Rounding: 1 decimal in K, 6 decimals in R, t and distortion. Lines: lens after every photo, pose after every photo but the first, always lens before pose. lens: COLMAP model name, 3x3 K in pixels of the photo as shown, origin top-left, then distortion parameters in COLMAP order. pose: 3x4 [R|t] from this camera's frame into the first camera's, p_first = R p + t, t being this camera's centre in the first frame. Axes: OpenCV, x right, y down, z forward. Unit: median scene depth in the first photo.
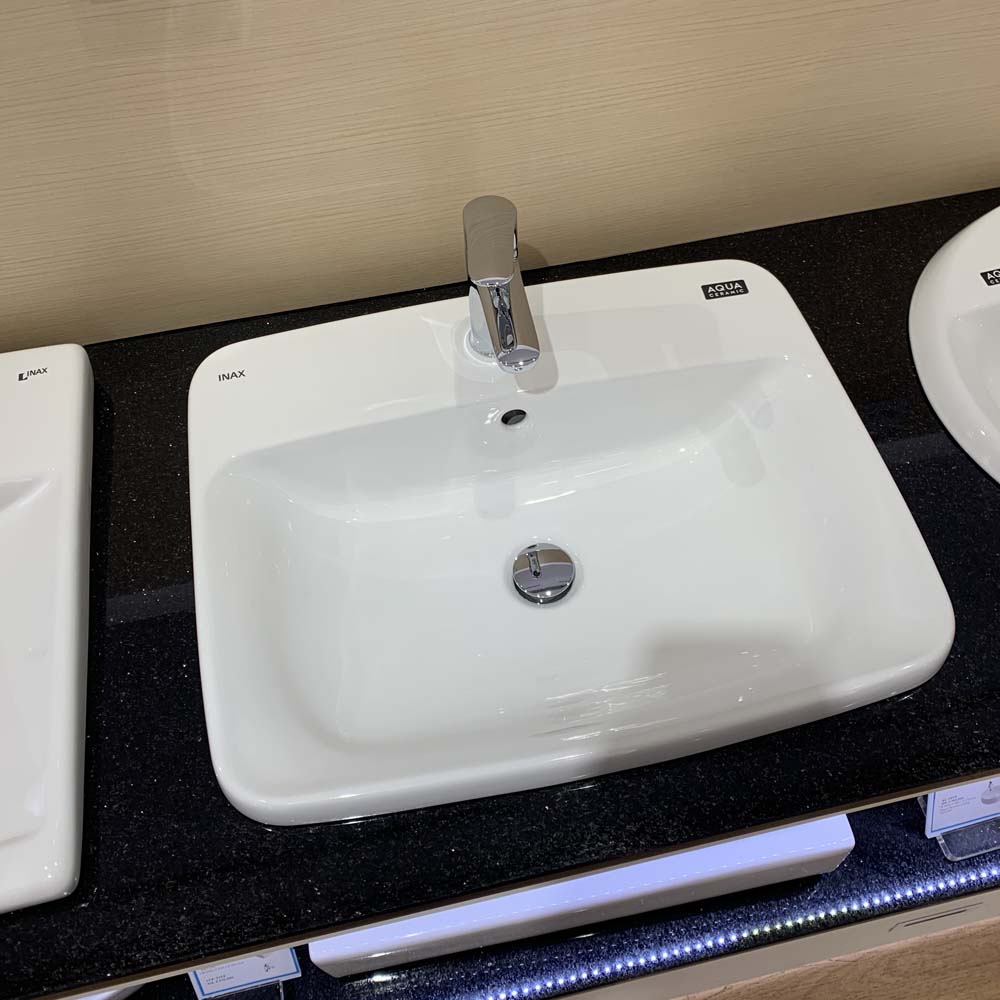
lens RADIAL K [[1004.5, 0, 504.1], [0, 1004.5, 498.0], [0, 0, 1]] dist [0.012849, 0.005738]
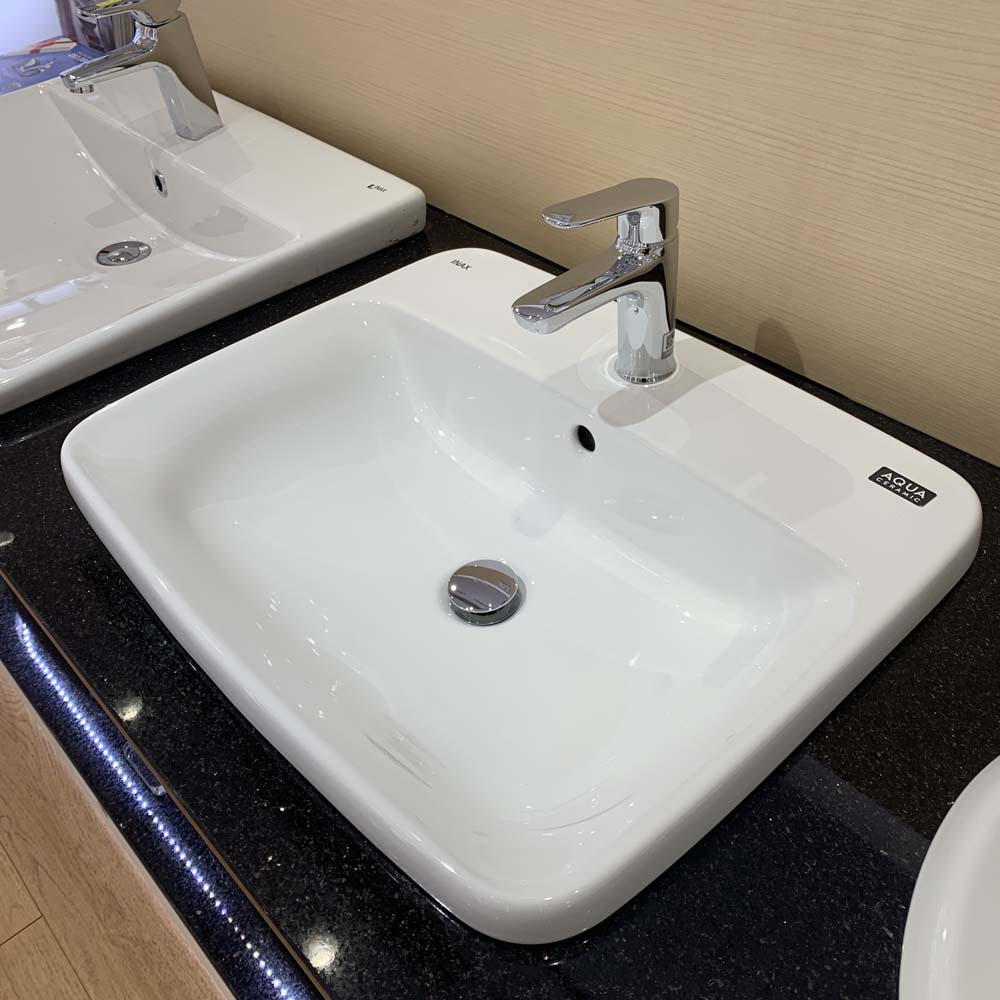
lens RADIAL K [[1015.5, 0, 502.5], [0, 1015.5, 502.6], [0, 0, 1]] dist [0.009939, -0.004238]
pose [[0.495490, 0.568550, -0.656689, 0.578236], [-0.690666, 0.716354, 0.099081, -0.077579], [0.526754, 0.404459, 0.747625, 0.328130]]
